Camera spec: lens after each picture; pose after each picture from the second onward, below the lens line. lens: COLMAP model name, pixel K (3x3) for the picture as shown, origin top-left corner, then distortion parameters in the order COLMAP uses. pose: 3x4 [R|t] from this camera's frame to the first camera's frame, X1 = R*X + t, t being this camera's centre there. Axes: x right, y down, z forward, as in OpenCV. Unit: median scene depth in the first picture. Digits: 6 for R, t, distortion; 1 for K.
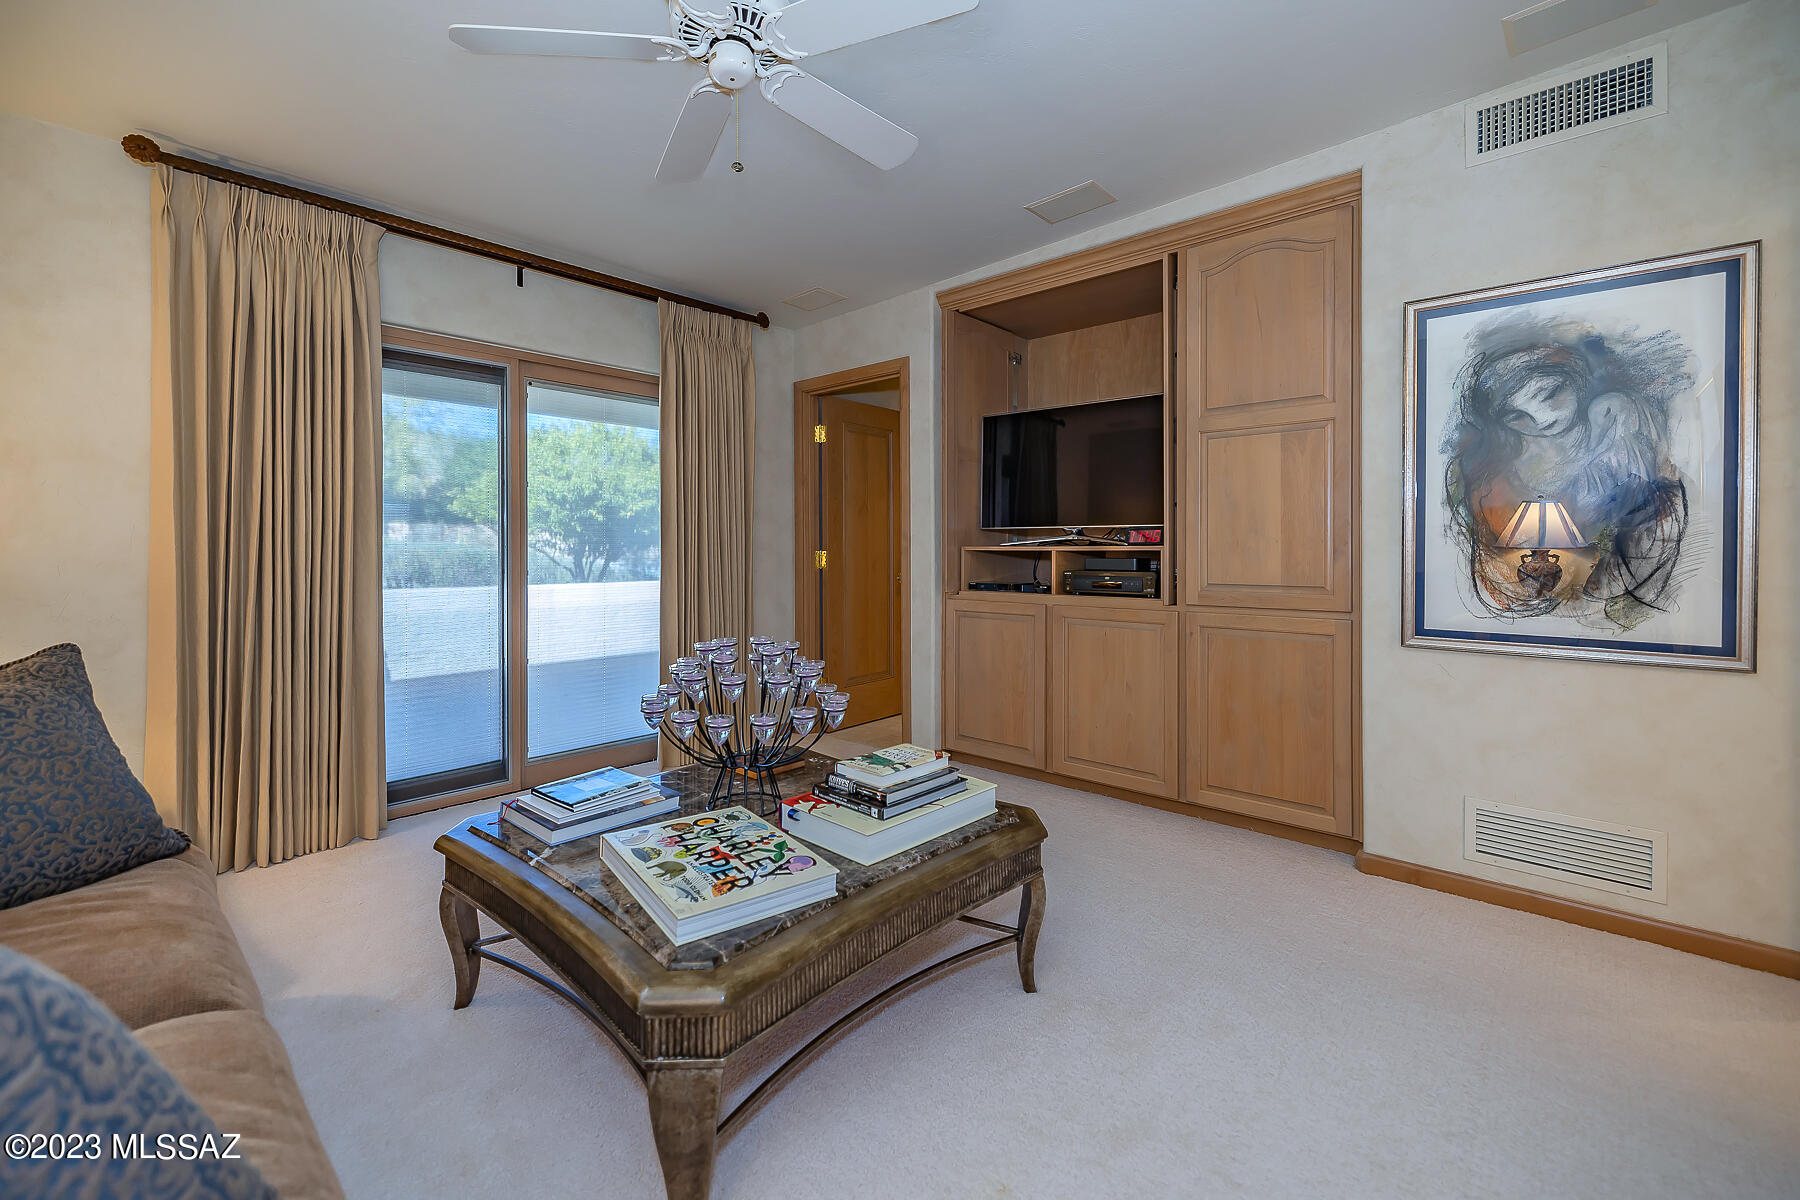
lens RADIAL K [[780.7, 0, 930.6], [0, 780.7, 583.9], [0, 0, 1]] dist [0.001656, -0.003122]
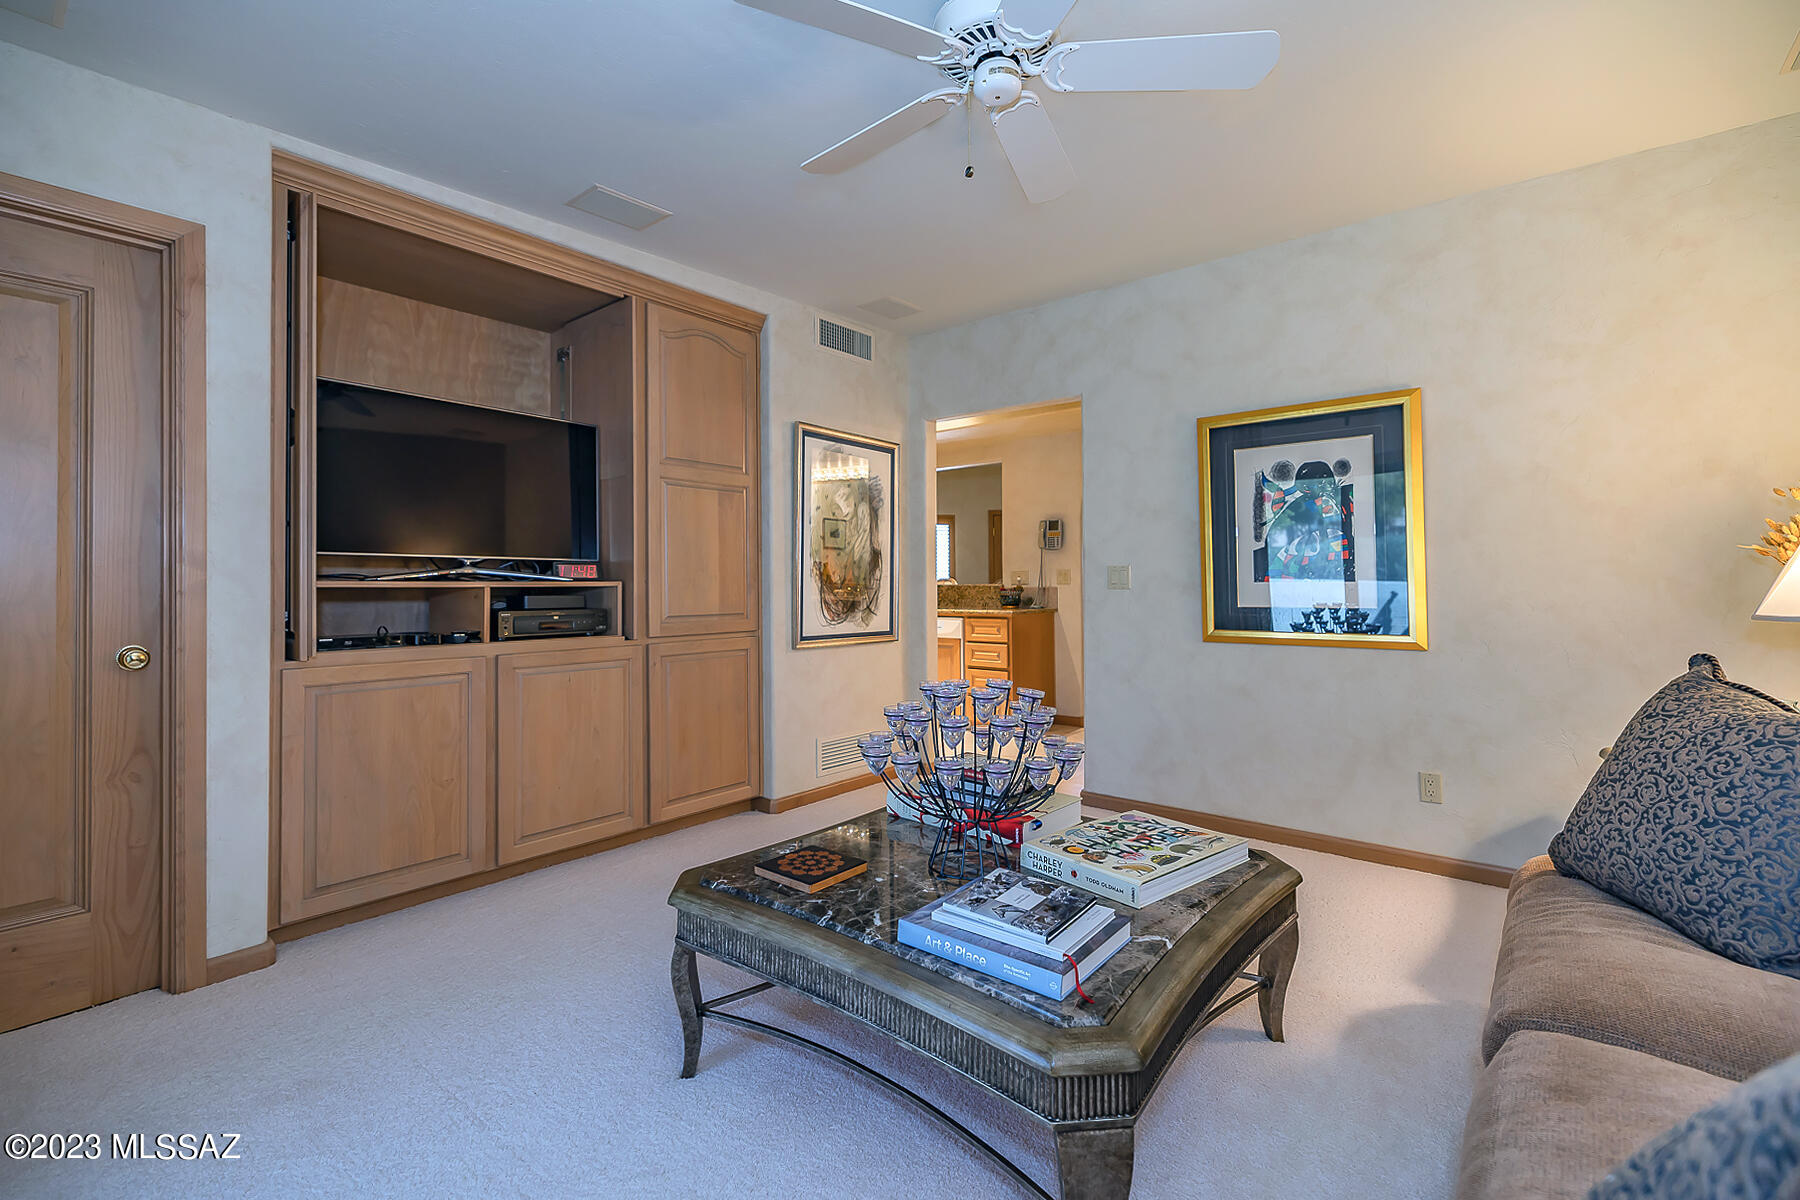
lens RADIAL K [[780.7, 0, 883.0], [0, 780.7, 597.6], [0, 0, 1]] dist [0.001656, -0.003122]
pose [[-0.021098, -0.016825, 0.999636, -0.803813], [0.047024, 0.998735, 0.017802, -0.034084], [-0.998671, 0.047382, -0.020280, 0.777277]]
